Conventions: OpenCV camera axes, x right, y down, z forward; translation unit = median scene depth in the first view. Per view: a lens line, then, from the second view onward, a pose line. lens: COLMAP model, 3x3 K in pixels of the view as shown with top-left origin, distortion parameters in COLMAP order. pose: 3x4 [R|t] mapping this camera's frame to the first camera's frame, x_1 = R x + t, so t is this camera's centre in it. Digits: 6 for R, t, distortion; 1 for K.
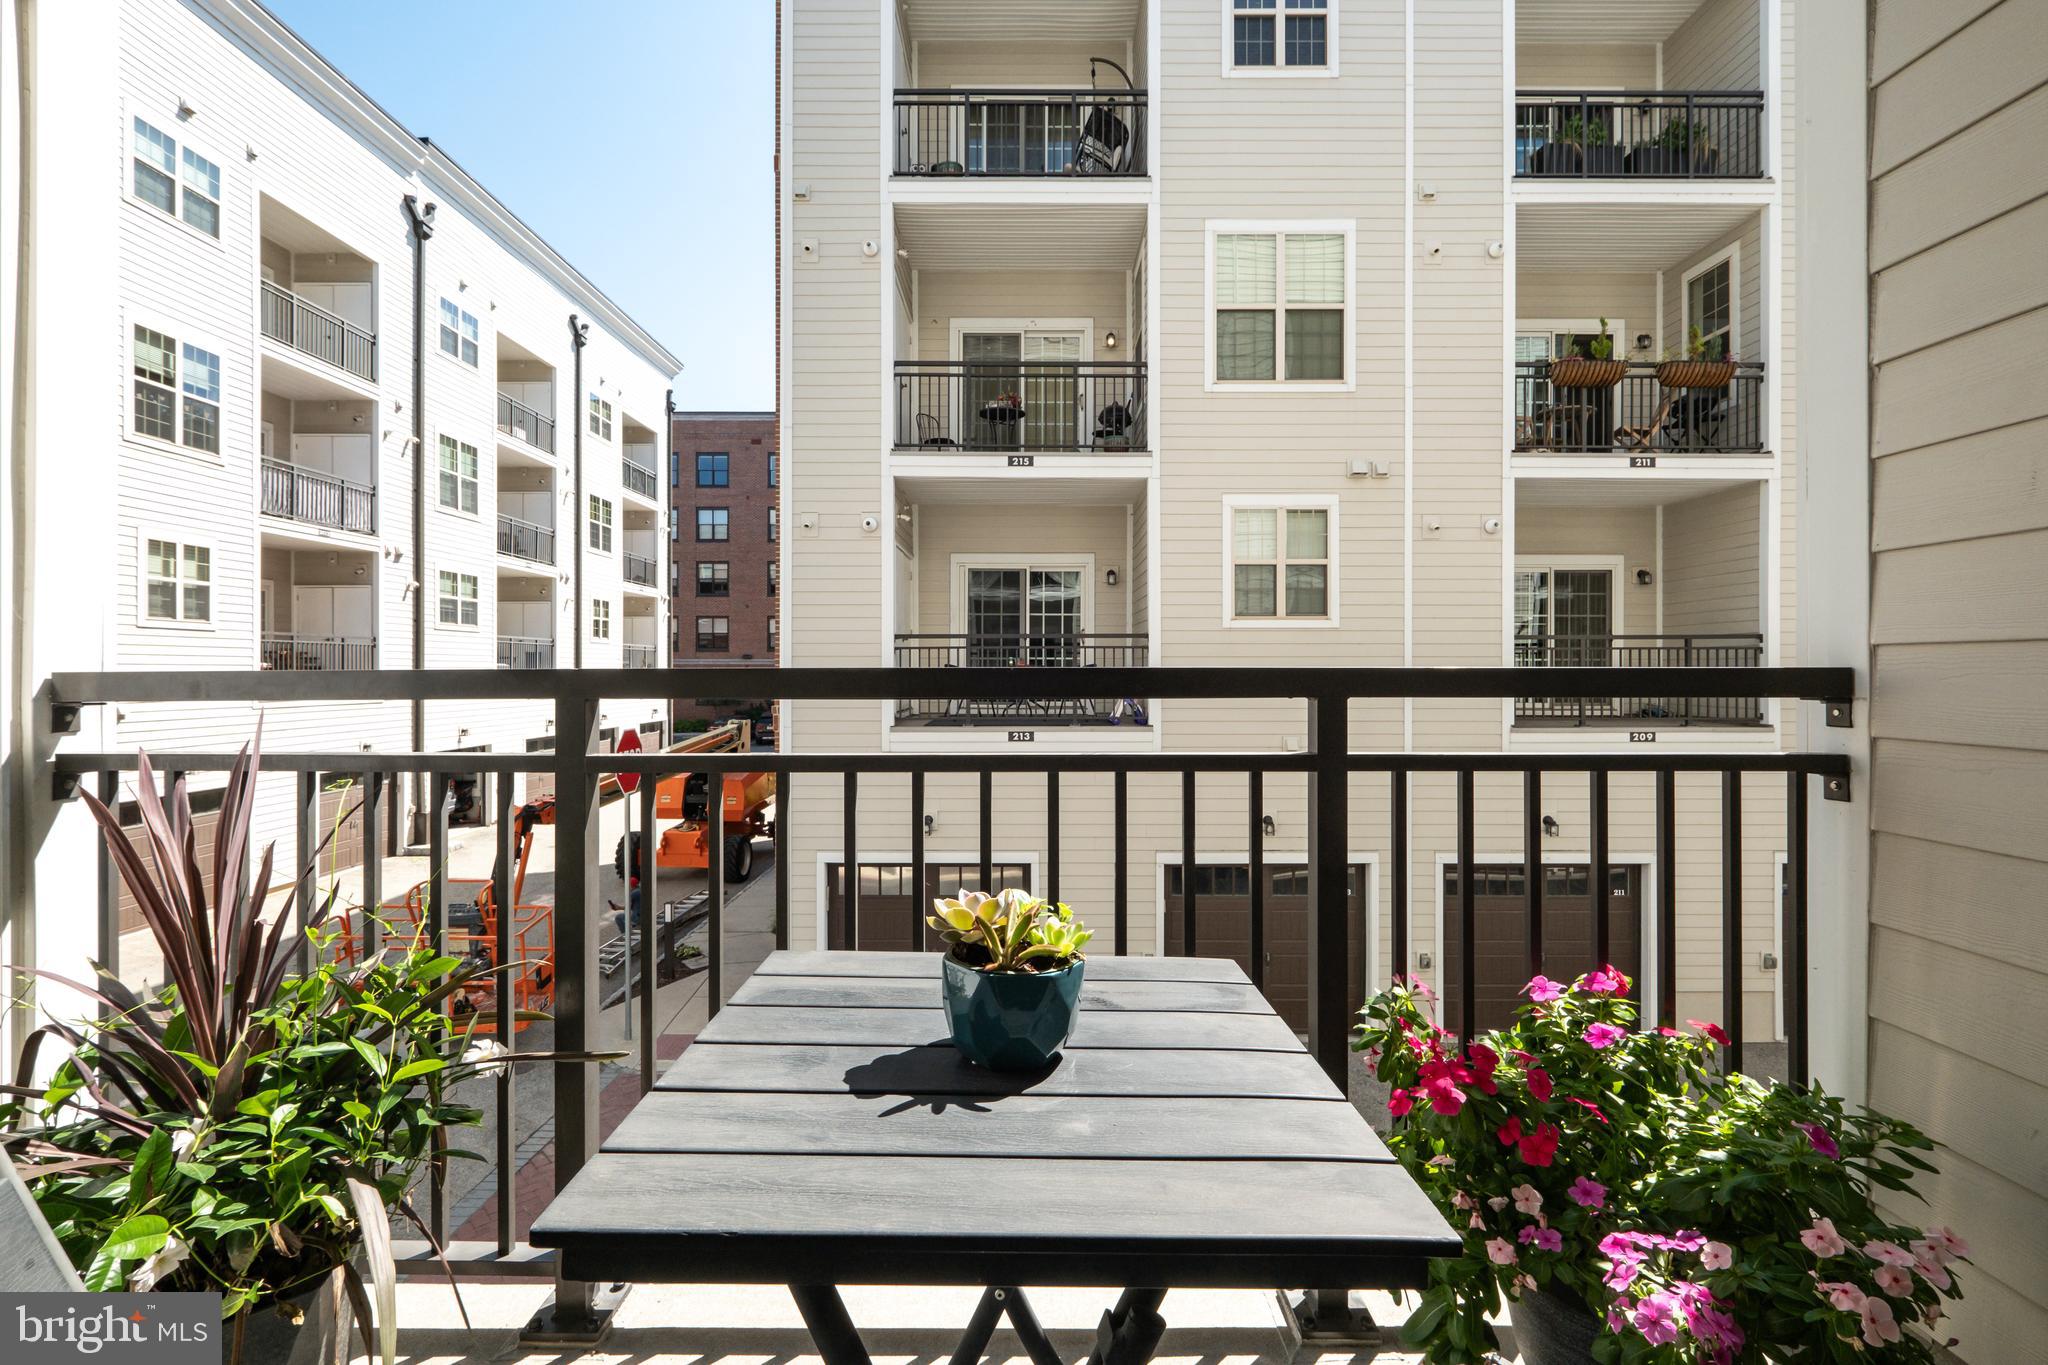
lens RADIAL K [[908.0, 0, 1024.8], [0, 908.0, 668.2], [0, 0, 1]] dist [0.000668, -0.000357]
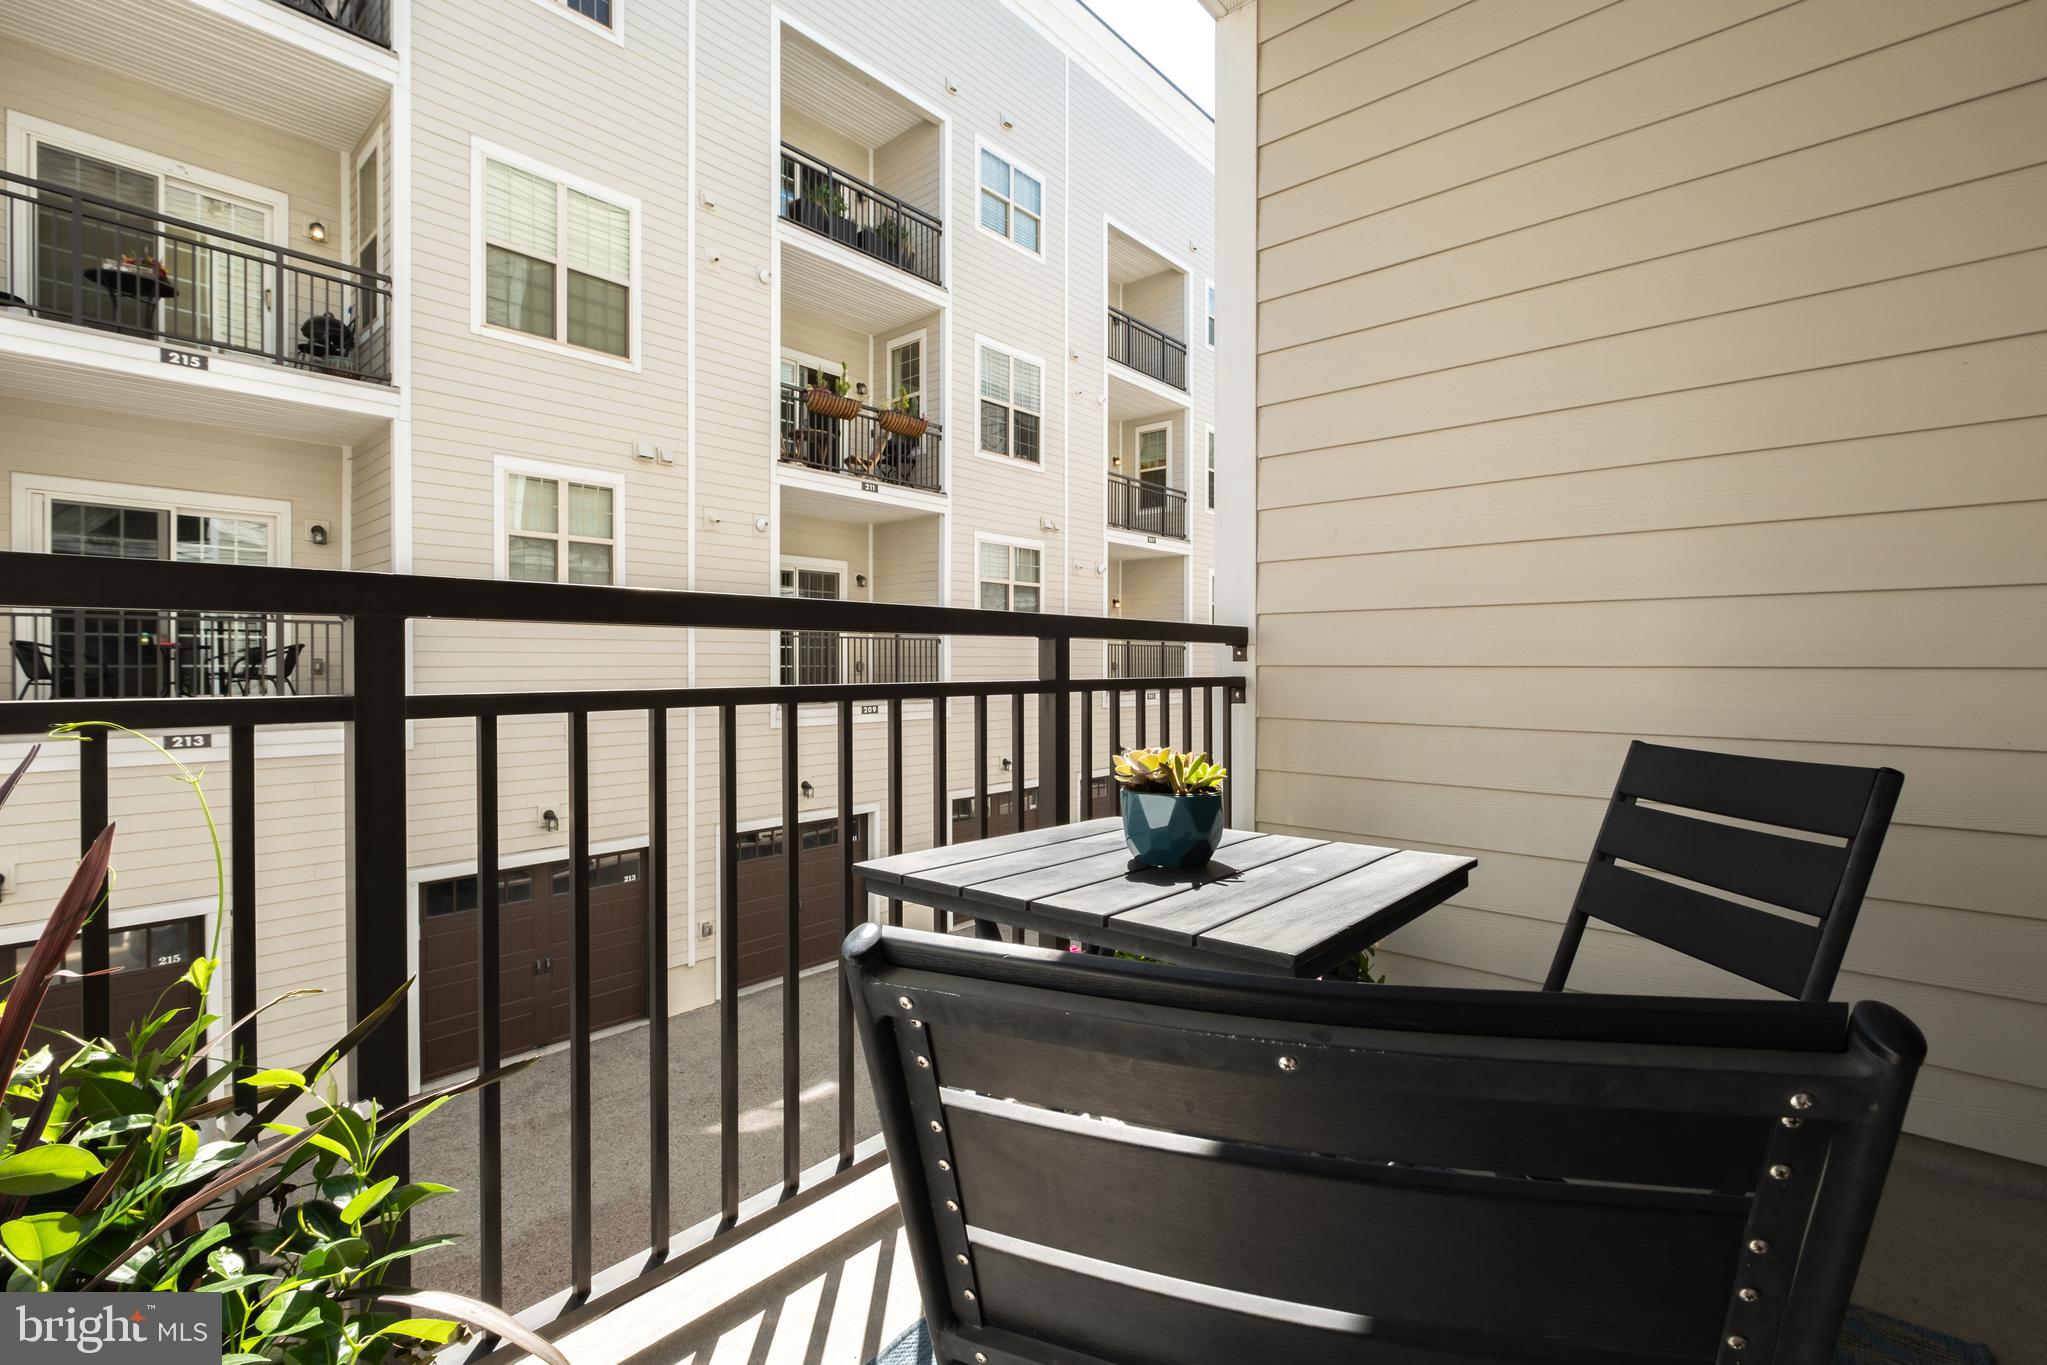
lens RADIAL K [[907.5, 0, 1024.3], [0, 907.5, 668.2], [0, 0, 1]] dist [0.000668, -0.000357]
pose [[0.660636, -0.004106, 0.750695, -0.105795], [-0.001580, 0.999975, 0.006860, 0.010419], [-0.750704, -0.005718, 0.660613, 0.025392]]
